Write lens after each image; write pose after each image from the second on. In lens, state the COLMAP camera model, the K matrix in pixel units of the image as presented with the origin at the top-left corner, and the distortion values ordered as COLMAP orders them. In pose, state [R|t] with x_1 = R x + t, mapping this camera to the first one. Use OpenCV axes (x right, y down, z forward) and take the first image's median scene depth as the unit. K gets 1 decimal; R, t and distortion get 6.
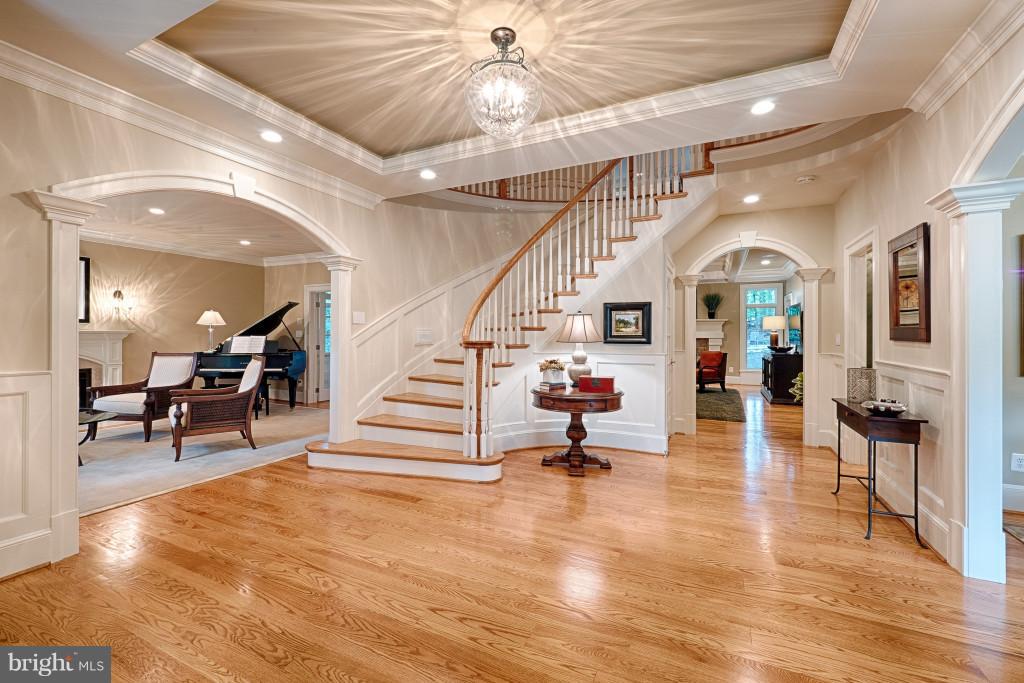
lens RADIAL K [[430.1, 0, 507.7], [0, 430.1, 336.9], [0, 0, 1]] dist [-0.008770, 0.000882]
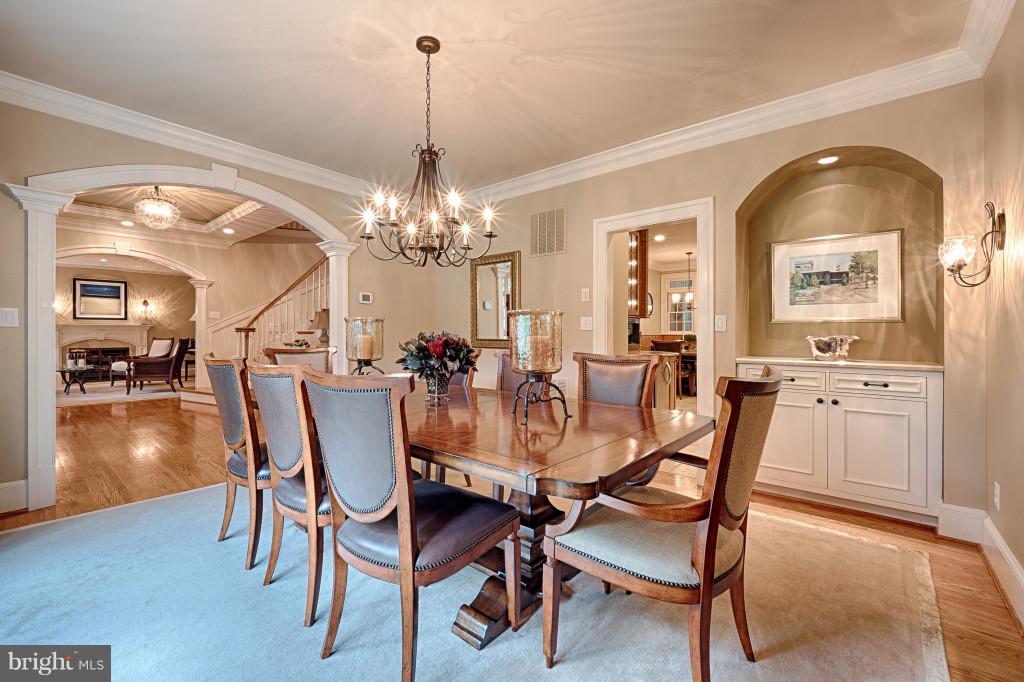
lens RADIAL K [[430.1, 0, 510.4], [0, 430.1, 335.8], [0, 0, 1]] dist [-0.008770, 0.000882]
pose [[0.966937, 0.000593, -0.255015, 0.978003], [-0.000177, 0.999999, 0.001651, 0.027336], [0.255015, -0.001552, 0.966936, -0.267734]]
